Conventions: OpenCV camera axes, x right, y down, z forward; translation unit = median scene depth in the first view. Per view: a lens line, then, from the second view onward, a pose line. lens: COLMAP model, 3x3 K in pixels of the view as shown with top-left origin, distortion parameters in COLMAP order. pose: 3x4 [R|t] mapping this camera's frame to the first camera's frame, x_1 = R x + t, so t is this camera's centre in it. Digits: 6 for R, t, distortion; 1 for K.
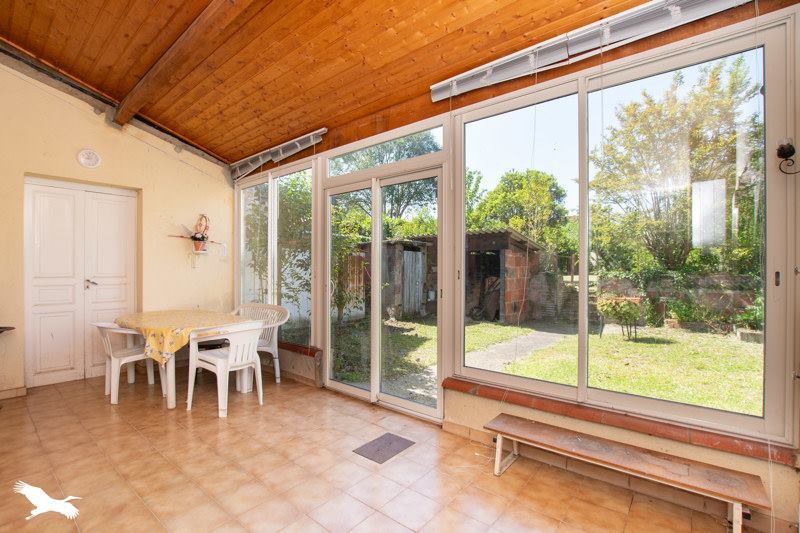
lens RADIAL K [[360.4, 0, 400.0], [0, 360.4, 266.5], [0, 0, 1]] dist [-0.038720, -0.000062]
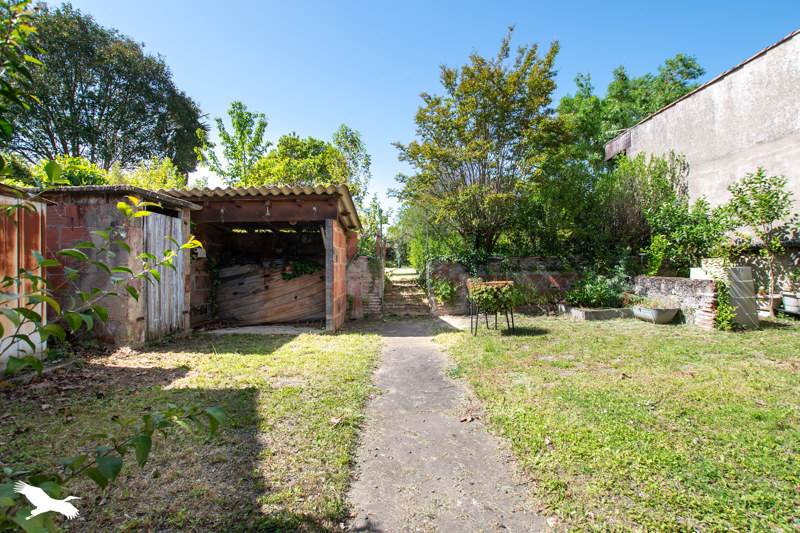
lens RADIAL K [[360.4, 0, 400.0], [0, 360.4, 266.5], [0, 0, 1]] dist [-0.038720, -0.000062]
pose [[0.753739, -0.014602, 0.657012, -0.048271], [0.009690, 0.999891, 0.011107, 0.031236], [-0.657102, -0.002005, 0.753799, 0.390226]]
